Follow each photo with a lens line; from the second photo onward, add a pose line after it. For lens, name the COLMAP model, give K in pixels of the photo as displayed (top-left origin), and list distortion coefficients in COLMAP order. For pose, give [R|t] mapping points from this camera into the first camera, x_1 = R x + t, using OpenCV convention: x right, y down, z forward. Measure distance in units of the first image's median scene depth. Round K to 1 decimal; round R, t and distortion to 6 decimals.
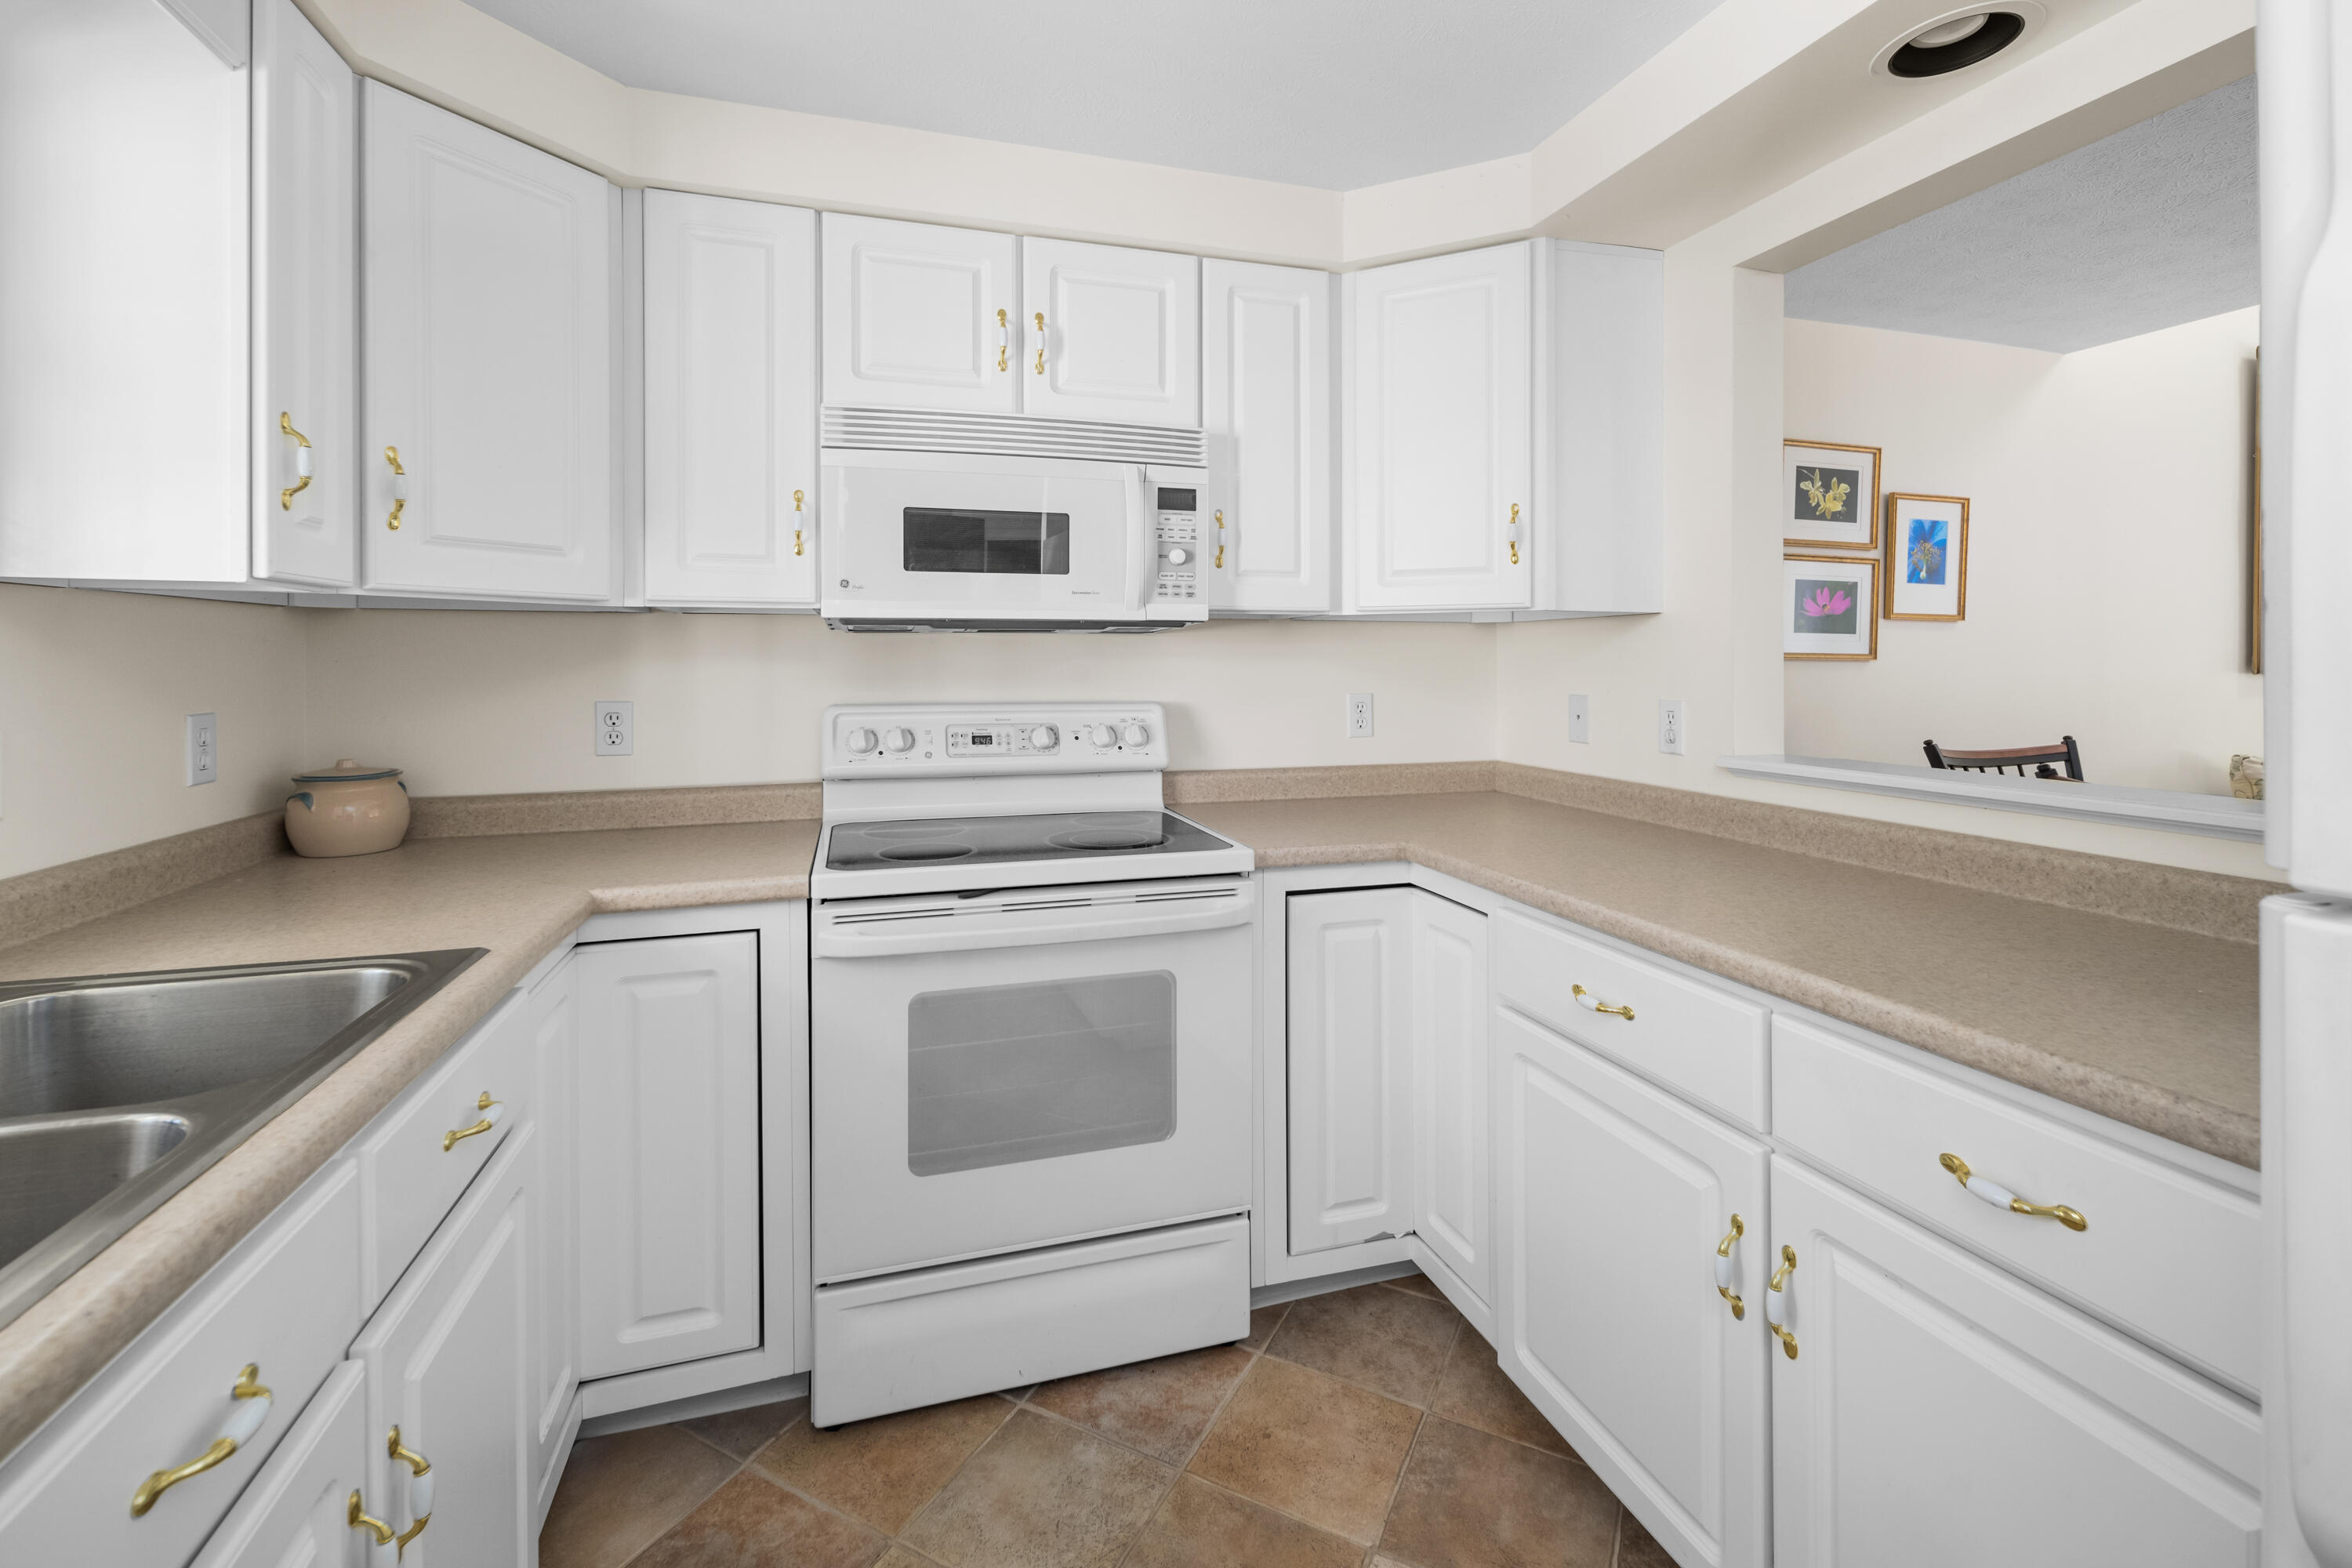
lens RADIAL K [[1043.8, 0, 1175.8], [0, 1043.8, 670.0], [0, 0, 1]] dist [0.001155, -0.000236]
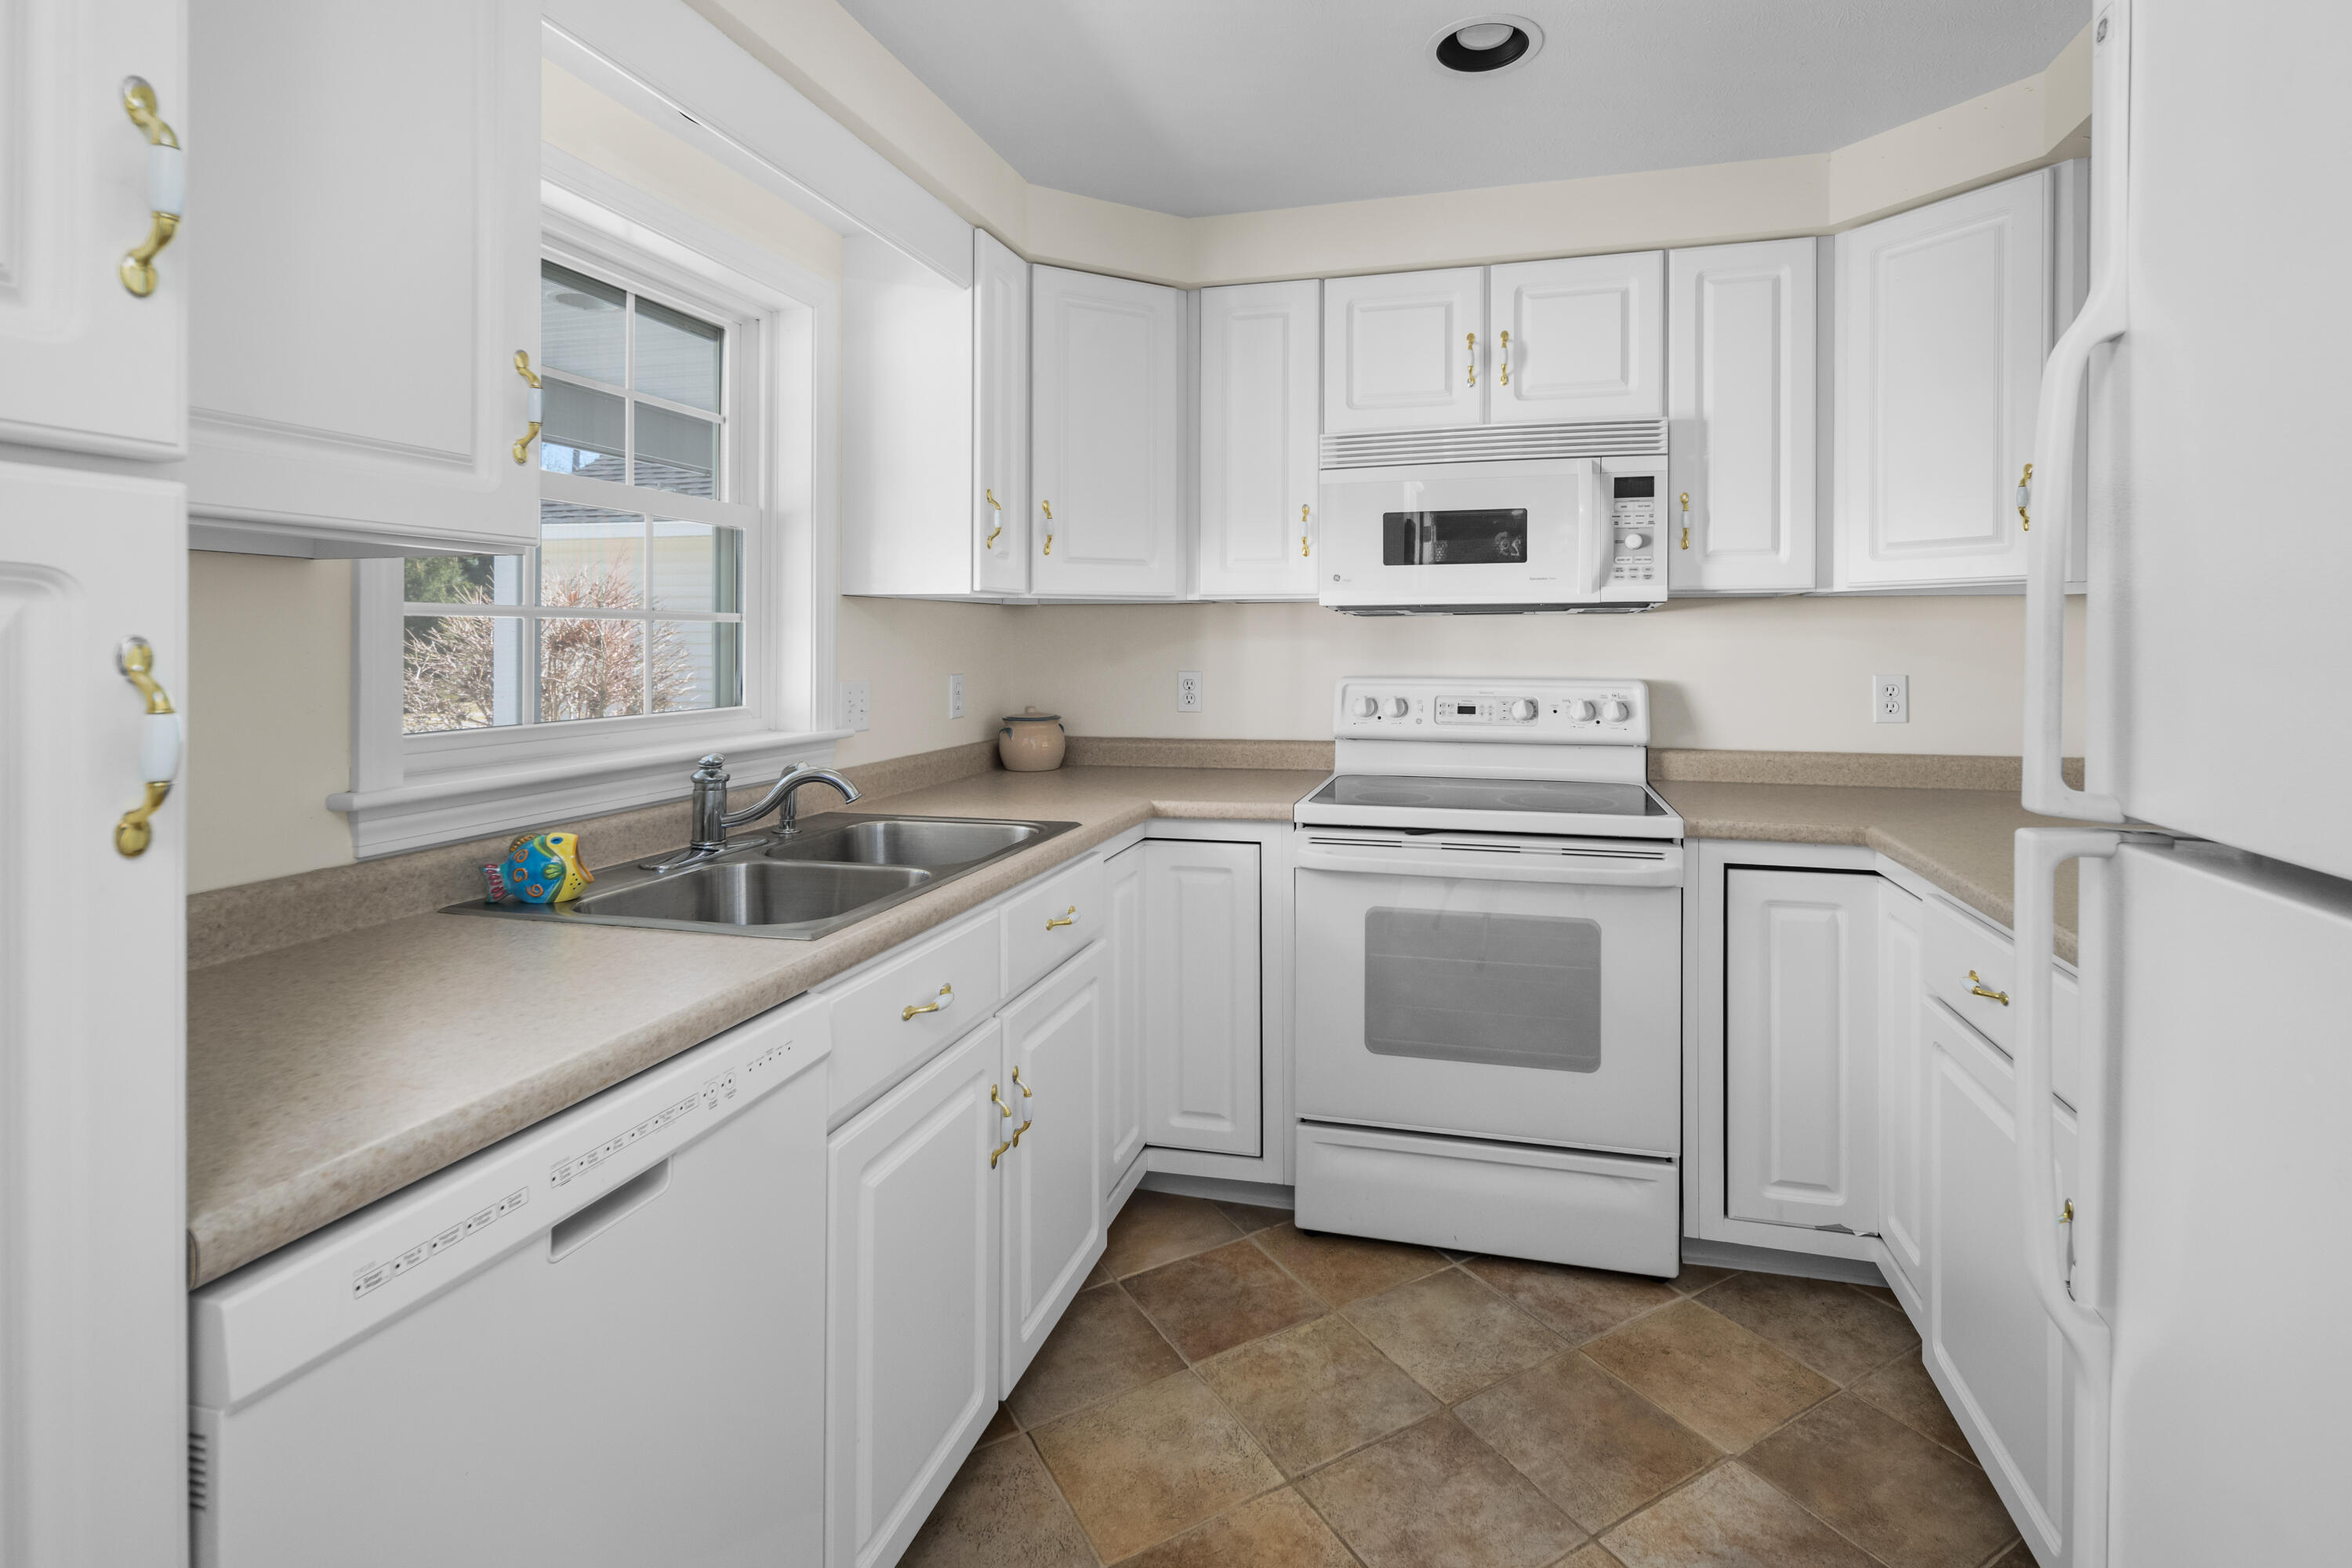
lens RADIAL K [[1140.3, 0, 1180.8], [0, 1140.3, 649.9], [0, 0, 1]] dist [-0.001098, -0.000821]
pose [[0.834714, 0.003349, -0.550673, 0.281153], [-0.003521, 0.999994, 0.000744, 0.002354], [0.550672, 0.001317, 0.834721, -0.239393]]
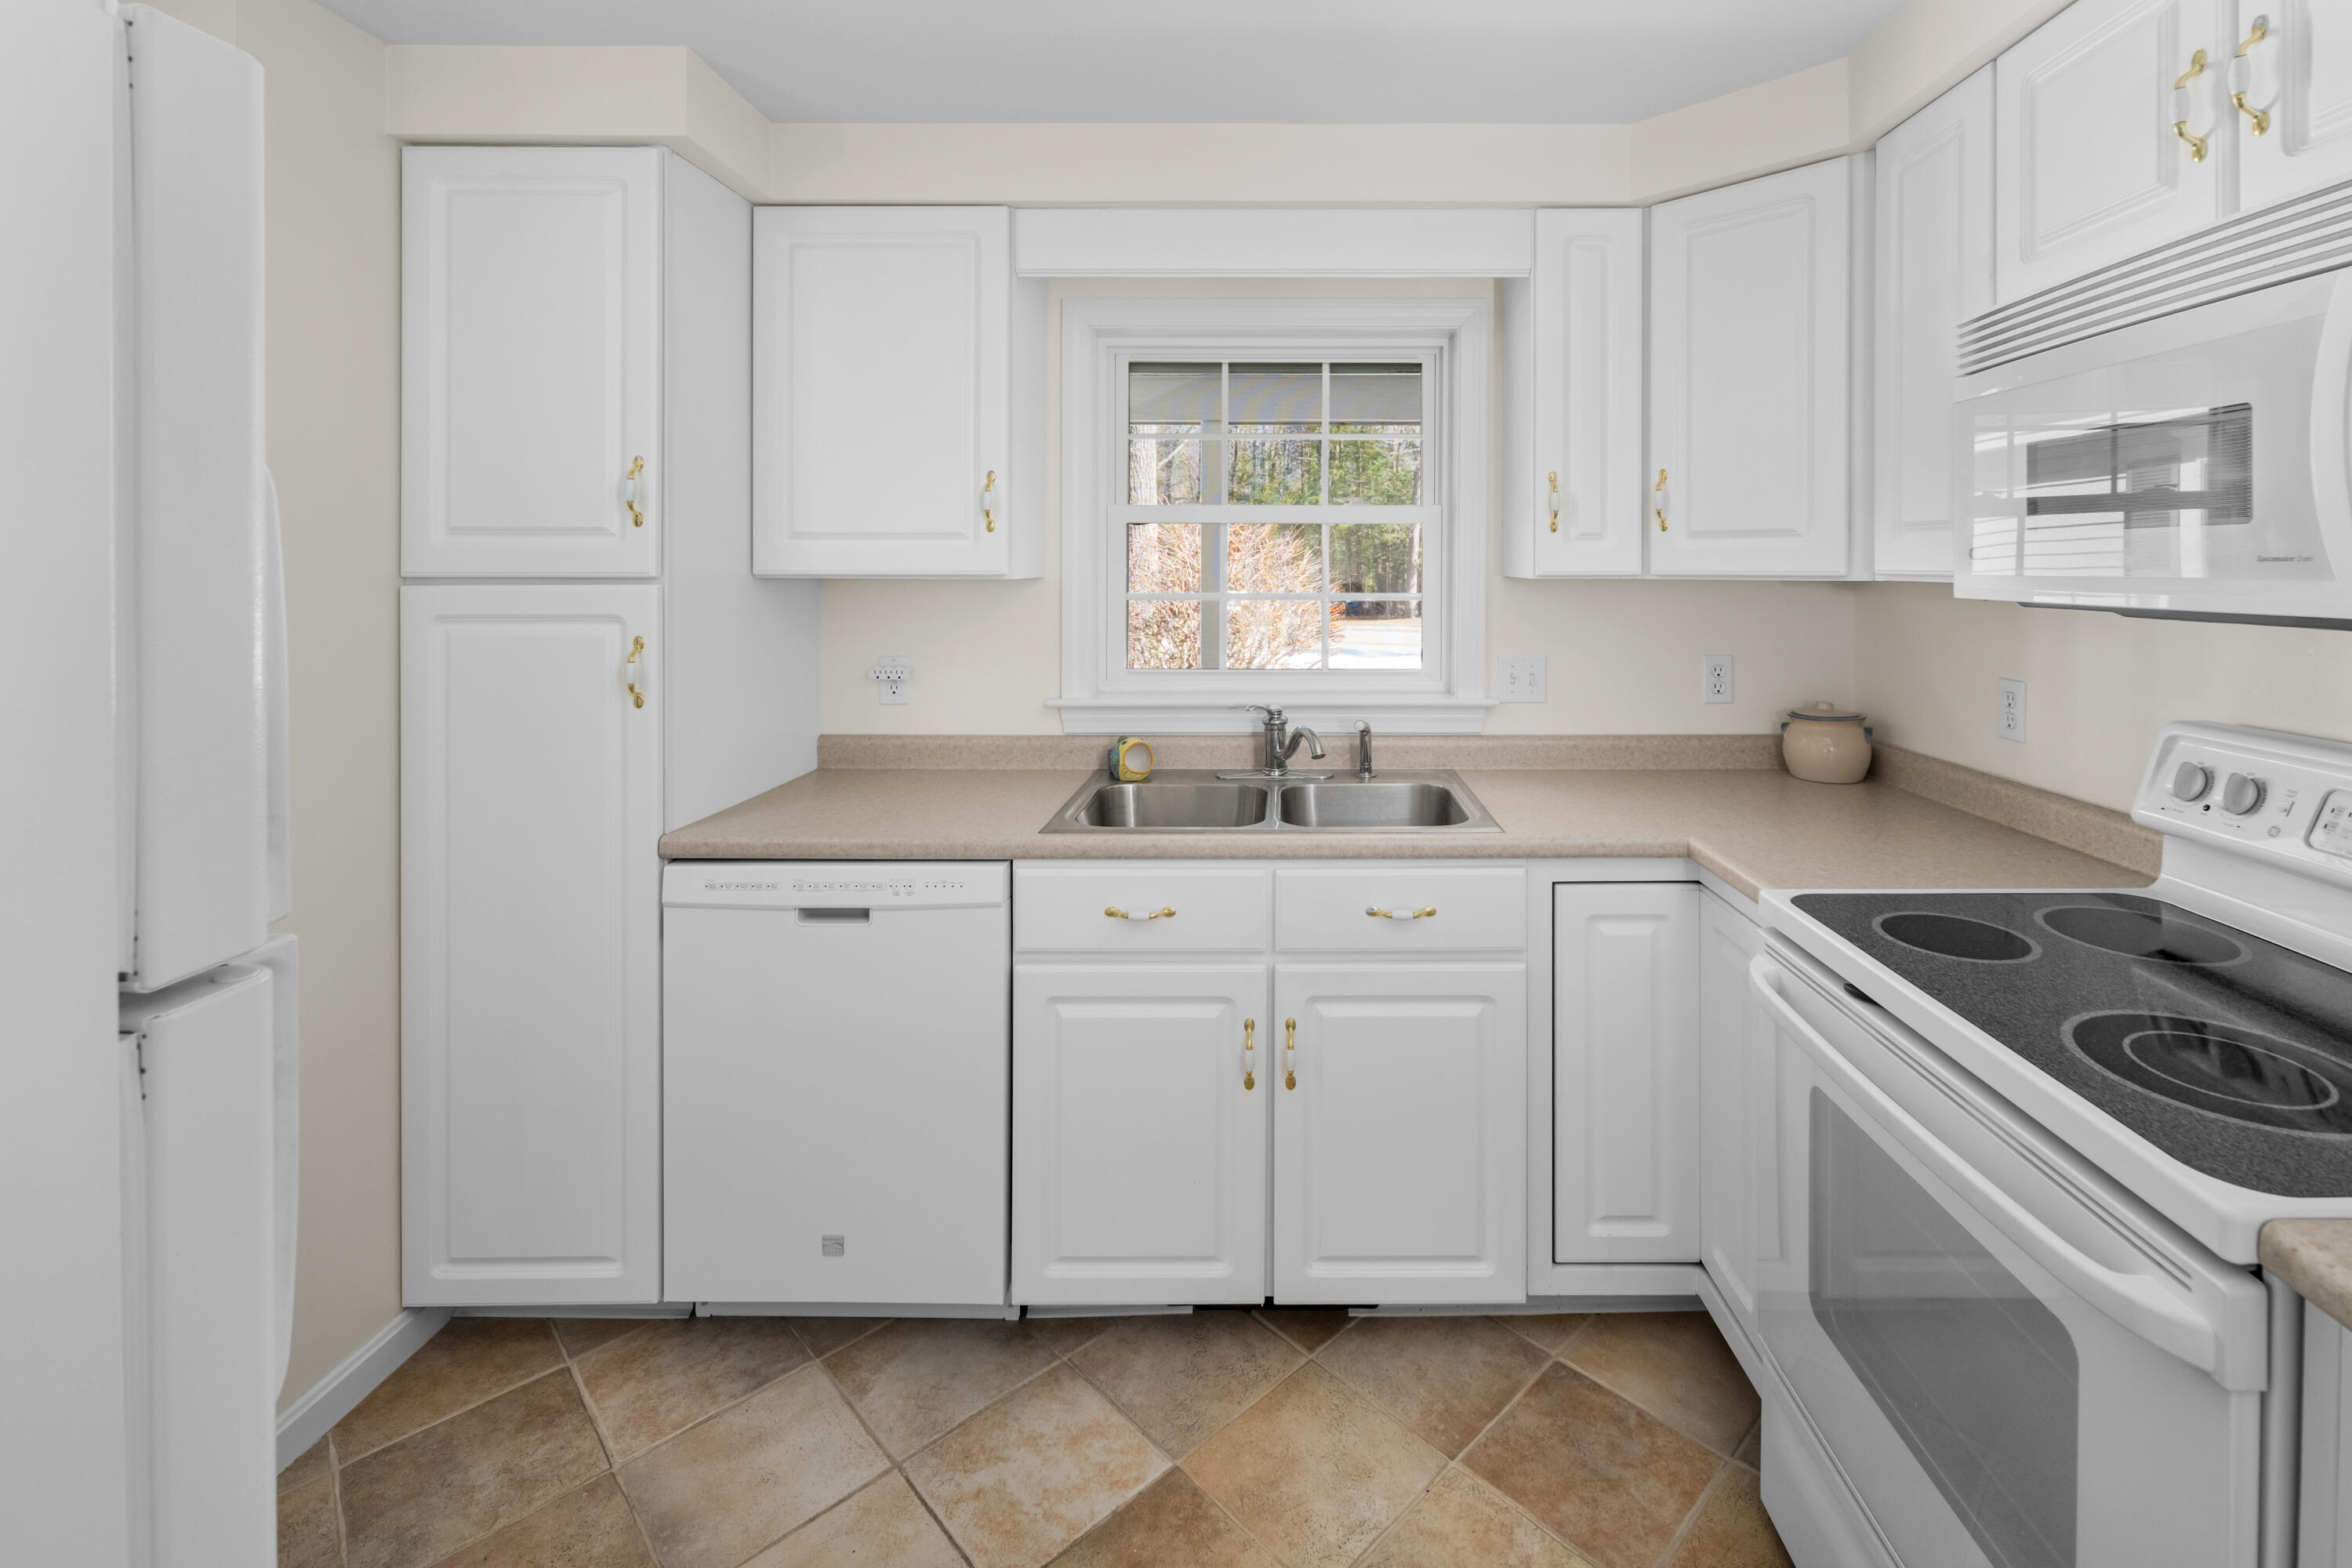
lens RADIAL K [[1016.9, 0, 1237.7], [0, 1016.9, 569.5], [0, 0, 1]] dist [-0.000217, -0.000049]
pose [[-0.324264, 0.005911, -0.945948, 0.560342], [-0.003966, 0.999963, 0.007608, -0.076674], [0.945958, 0.006219, -0.324229, 0.752371]]
